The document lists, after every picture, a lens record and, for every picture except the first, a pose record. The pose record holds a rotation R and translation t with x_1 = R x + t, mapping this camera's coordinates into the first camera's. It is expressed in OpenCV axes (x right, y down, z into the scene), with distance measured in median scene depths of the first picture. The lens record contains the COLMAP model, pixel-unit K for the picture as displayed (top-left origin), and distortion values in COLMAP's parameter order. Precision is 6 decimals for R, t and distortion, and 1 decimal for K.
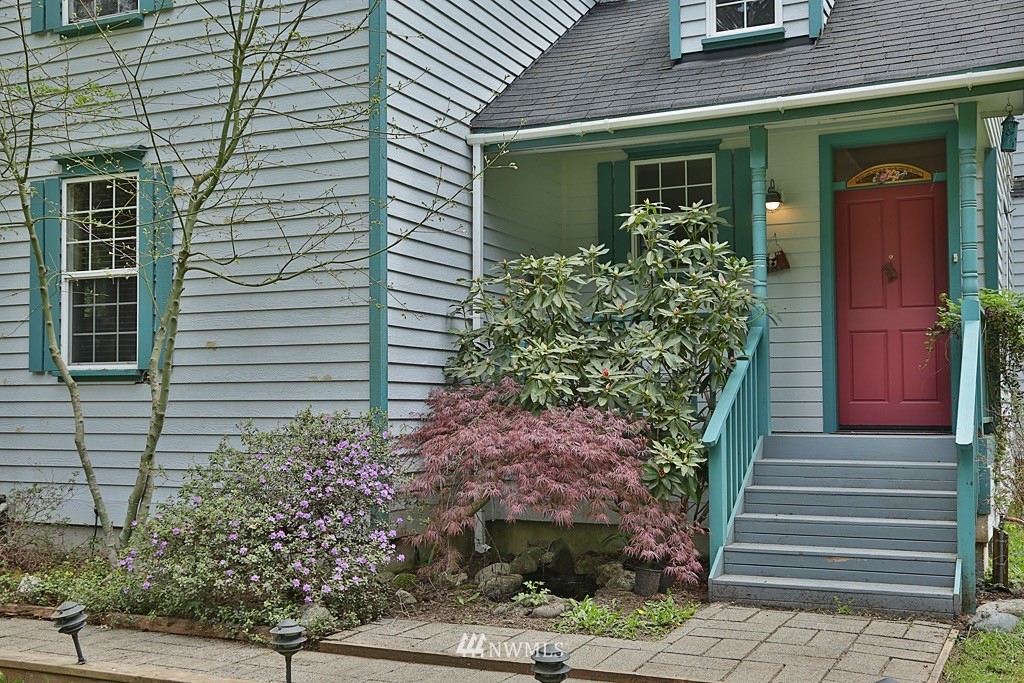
lens RADIAL K [[1104.2, 0, 533.2], [0, 1104.2, 361.1], [0, 0, 1]] dist [0.022038, 0.000000]
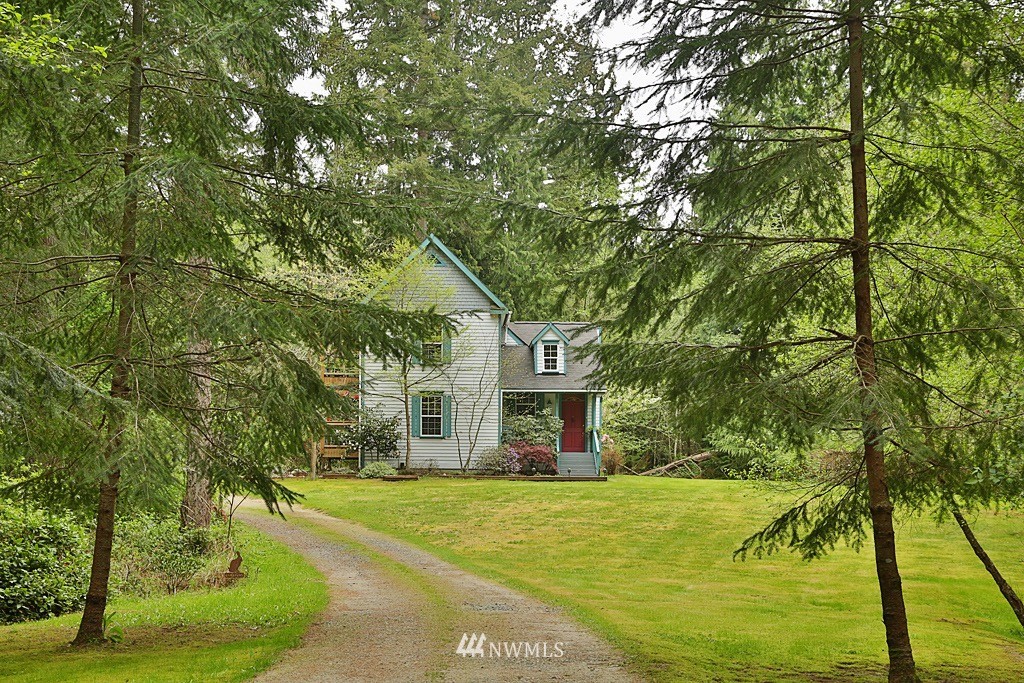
lens RADIAL K [[1462.9, 0, 508.6], [0, 1462.9, 339.2], [0, 0, 1]] dist [-0.047337, 0.000000]
pose [[0.905599, 0.059040, 0.420005, -2.757895], [-0.024488, 0.995890, -0.087193, 0.133117], [-0.423427, 0.068677, 0.903323, -4.866013]]
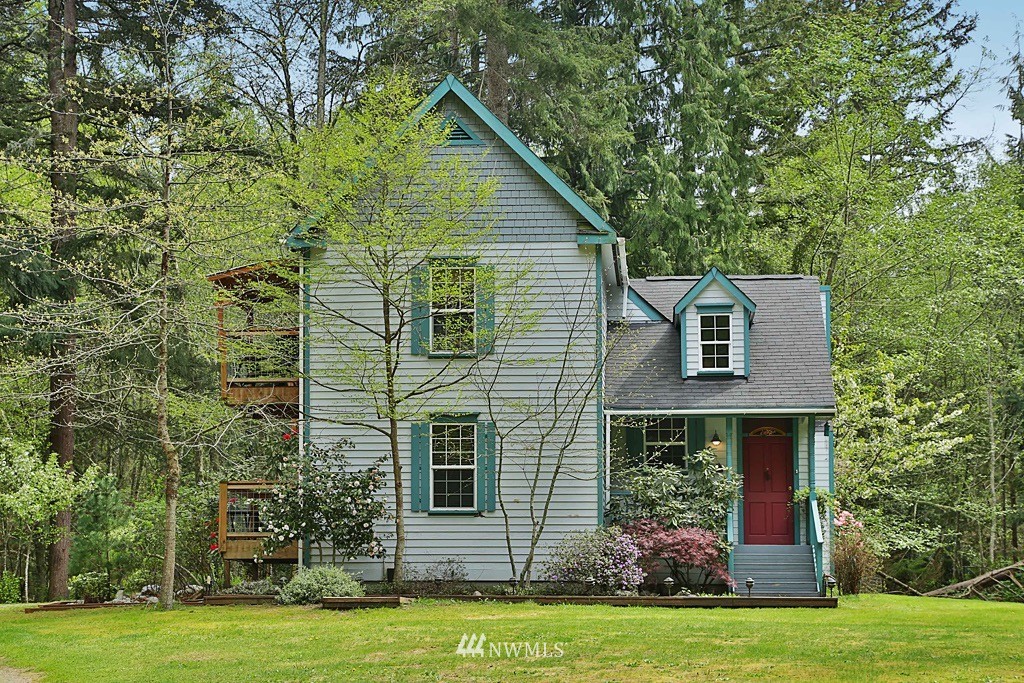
lens RADIAL K [[2177.7, 0, 517.1], [0, 2177.7, 347.1], [0, 0, 1]] dist [0.154299, 0.000000]
pose [[0.942717, 0.054104, 0.329176, -1.715131], [-0.019892, 0.994122, -0.106426, 0.143781], [-0.332999, 0.093782, 0.938252, -3.150871]]
